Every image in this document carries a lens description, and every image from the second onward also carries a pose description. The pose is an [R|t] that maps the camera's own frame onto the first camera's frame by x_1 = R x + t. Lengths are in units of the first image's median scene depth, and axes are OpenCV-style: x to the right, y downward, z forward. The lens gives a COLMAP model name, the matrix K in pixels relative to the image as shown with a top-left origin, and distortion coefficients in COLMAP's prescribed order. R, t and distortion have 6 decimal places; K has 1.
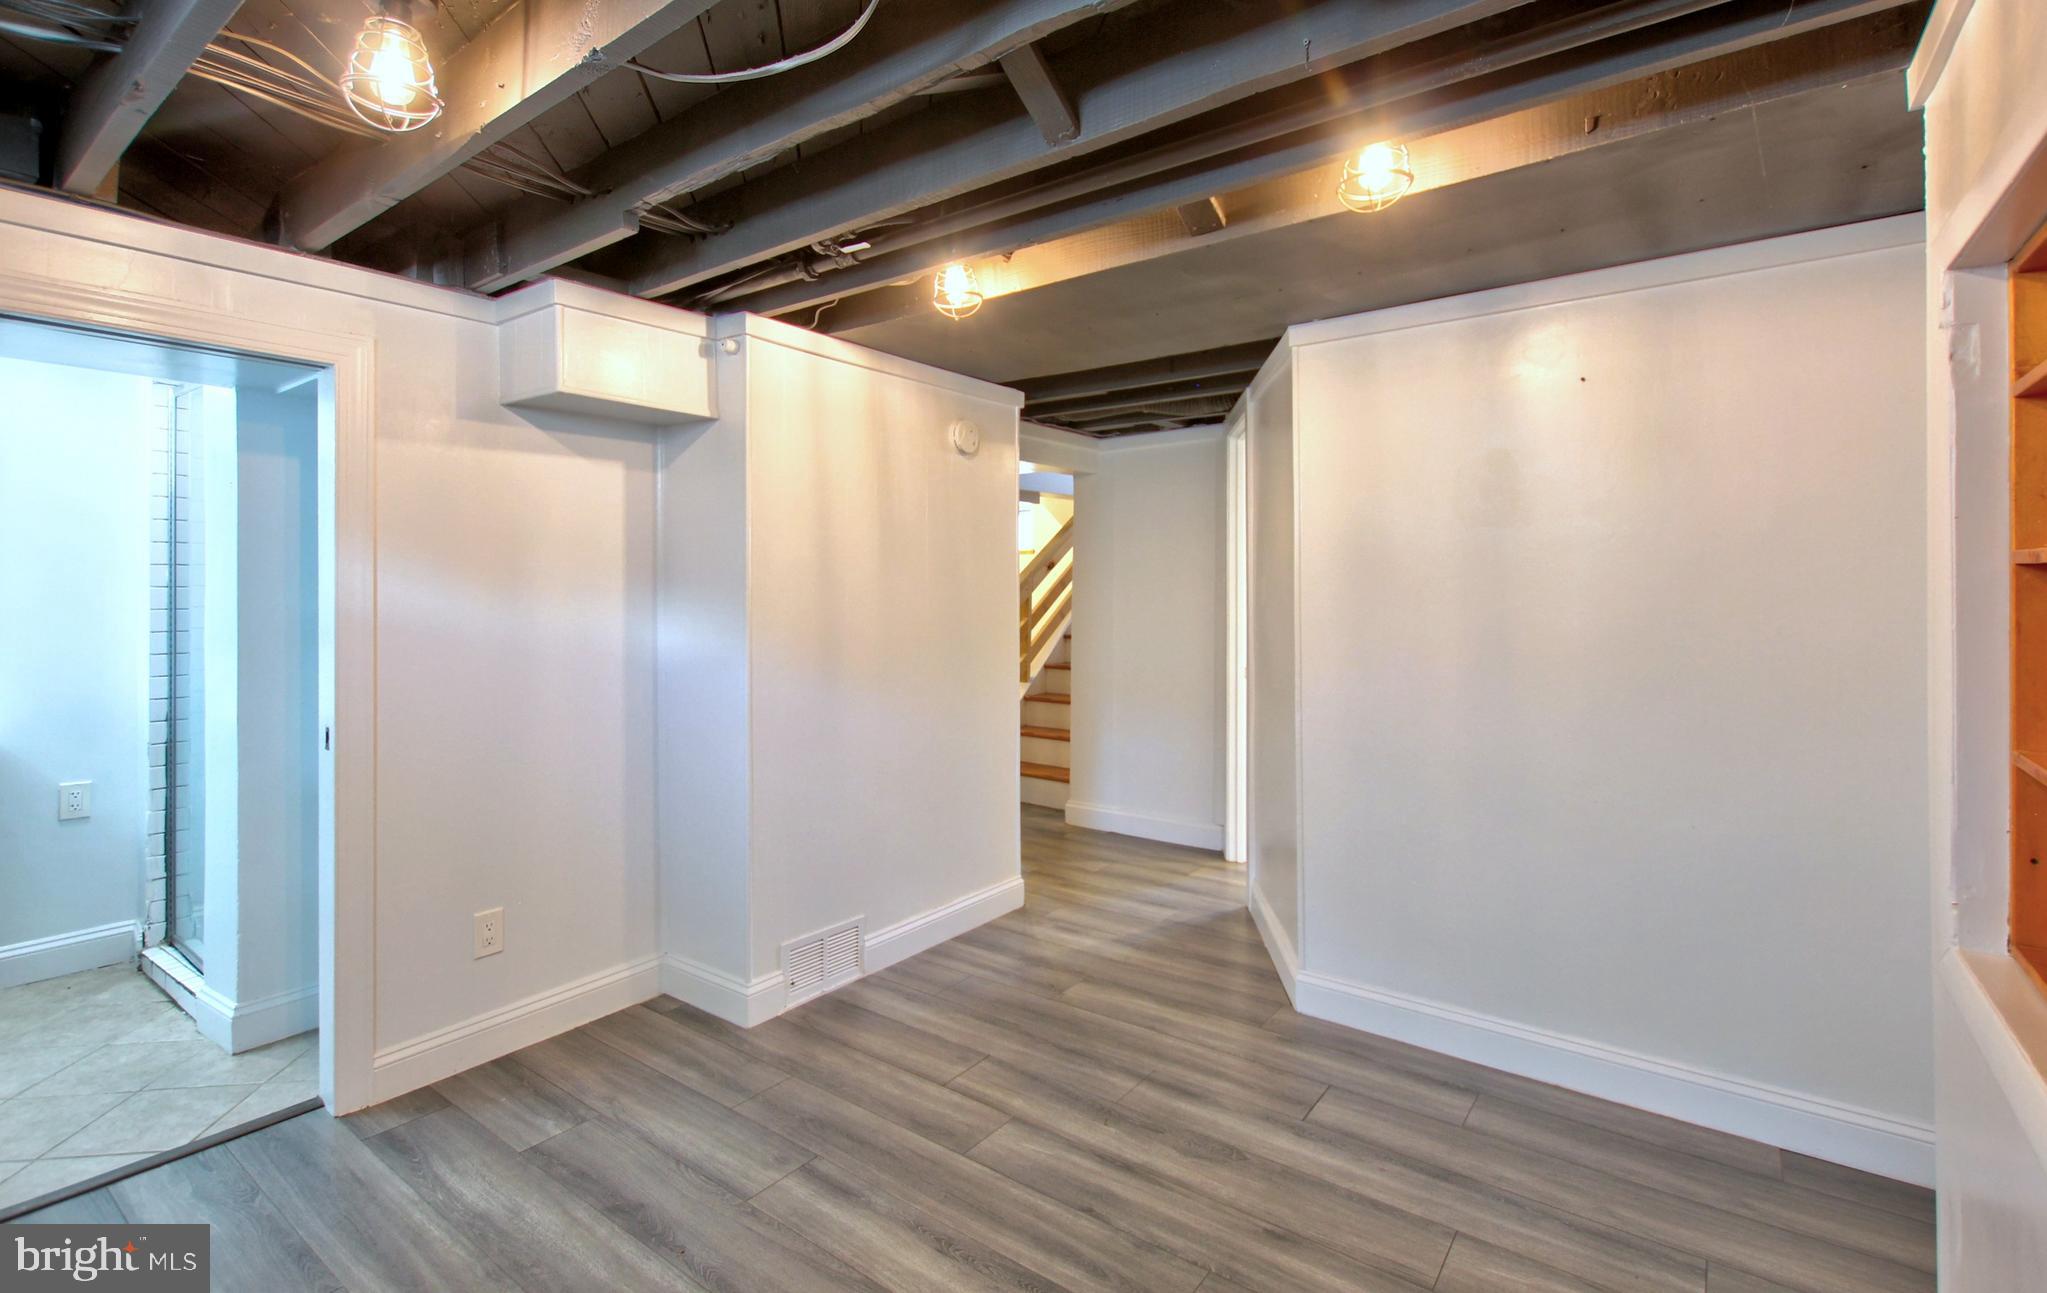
lens RADIAL K [[960.6, 0, 1010.4], [0, 960.6, 578.5], [0, 0, 1]] dist [-0.002901, -0.000266]
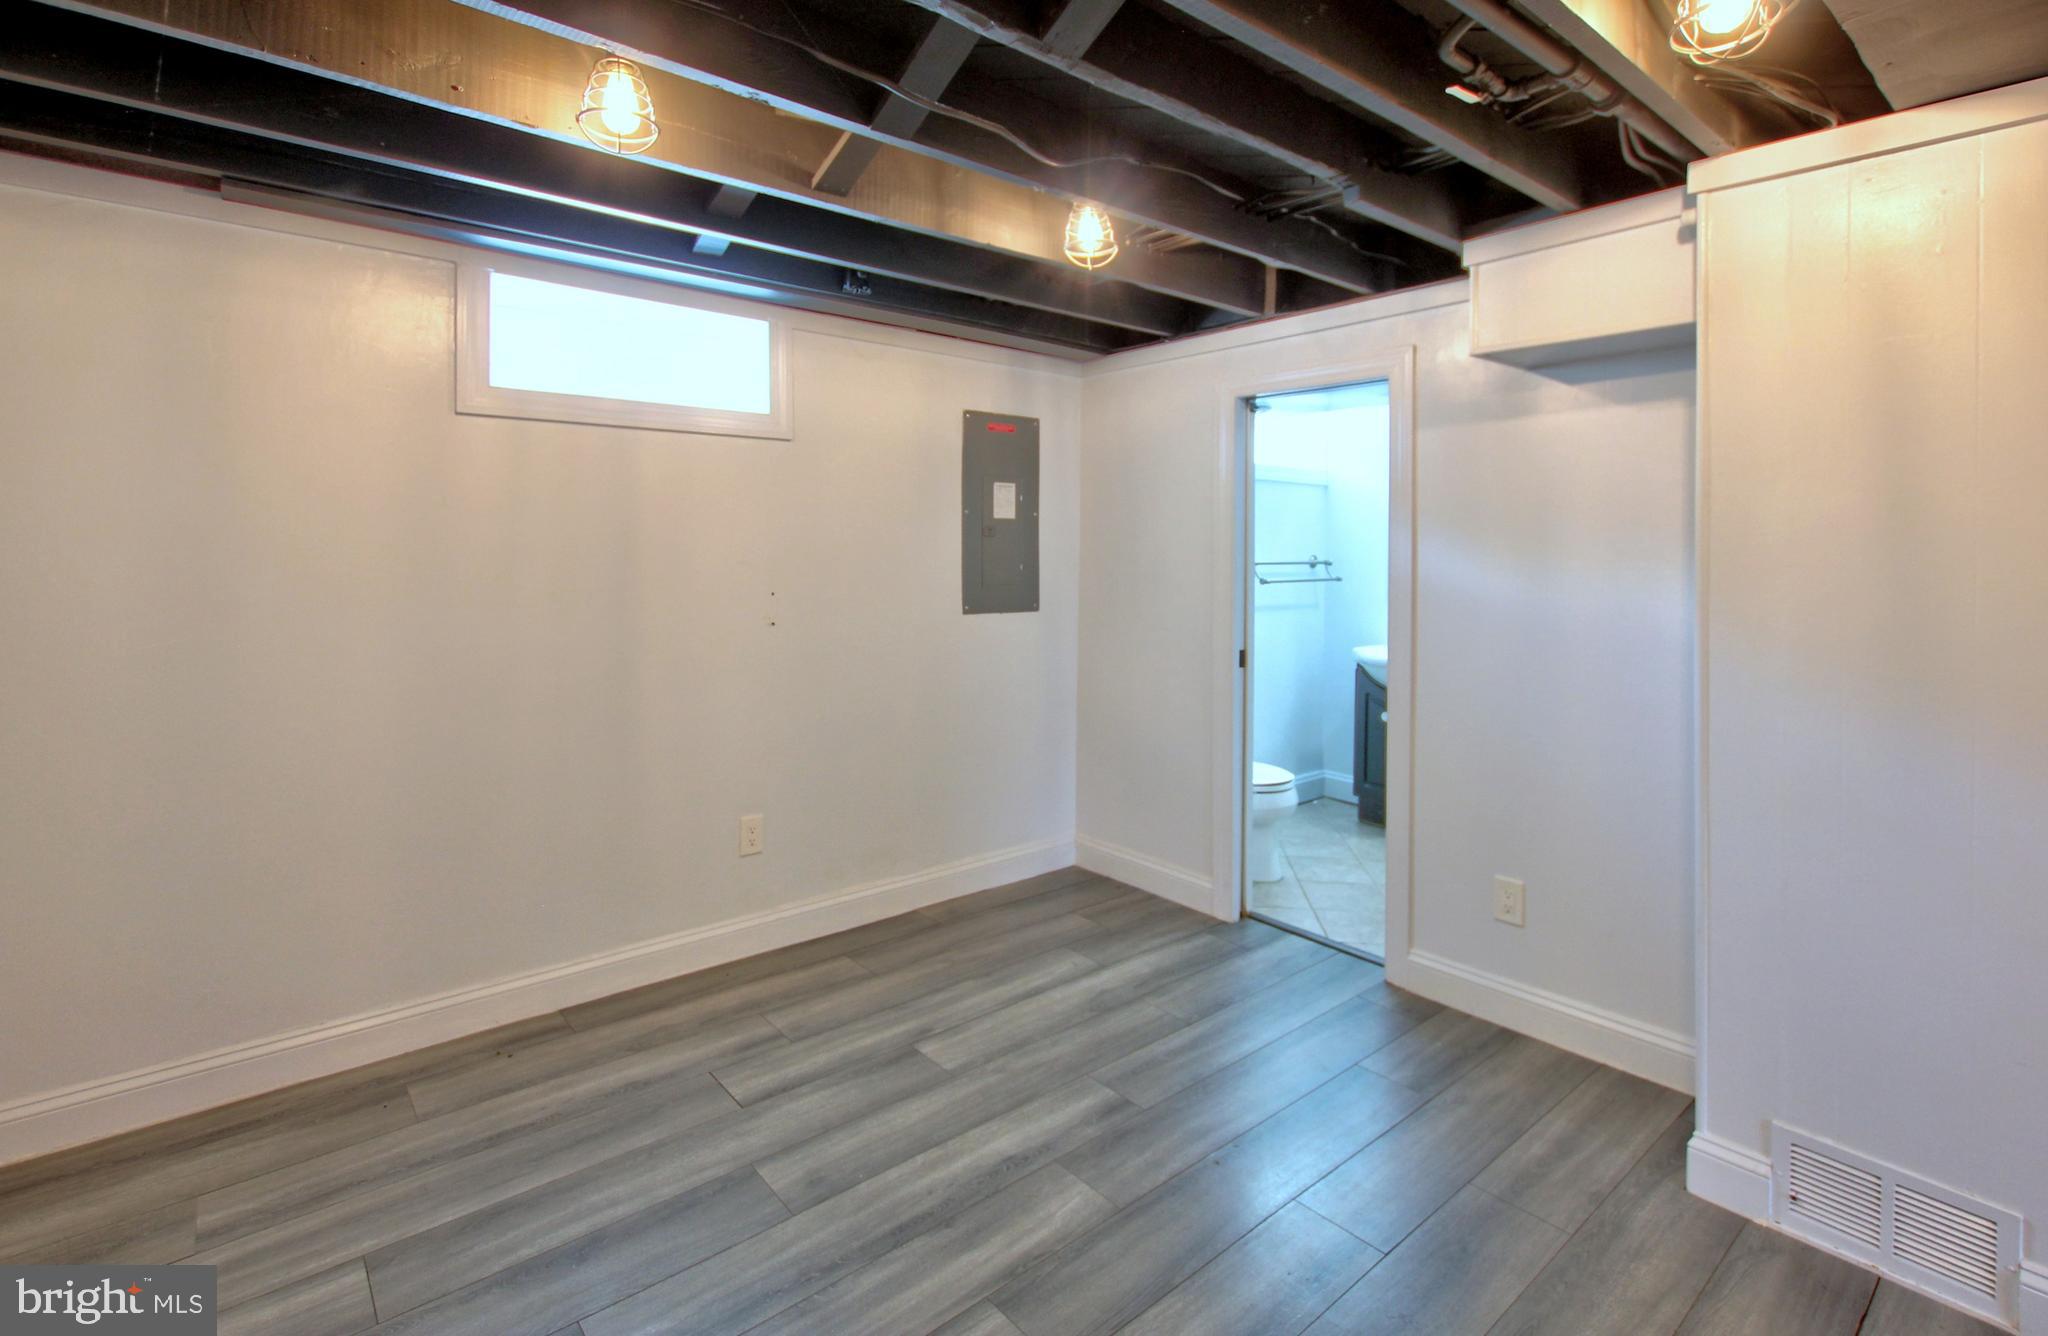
lens RADIAL K [[960.1, 0, 1036.4], [0, 960.1, 558.5], [0, 0, 1]] dist [0.001862, -0.000443]
pose [[-0.212812, 0.008189, -0.977059, 0.557385], [-0.005912, 0.999936, 0.009669, 0.005683], [0.977075, 0.007834, -0.212750, 0.752293]]
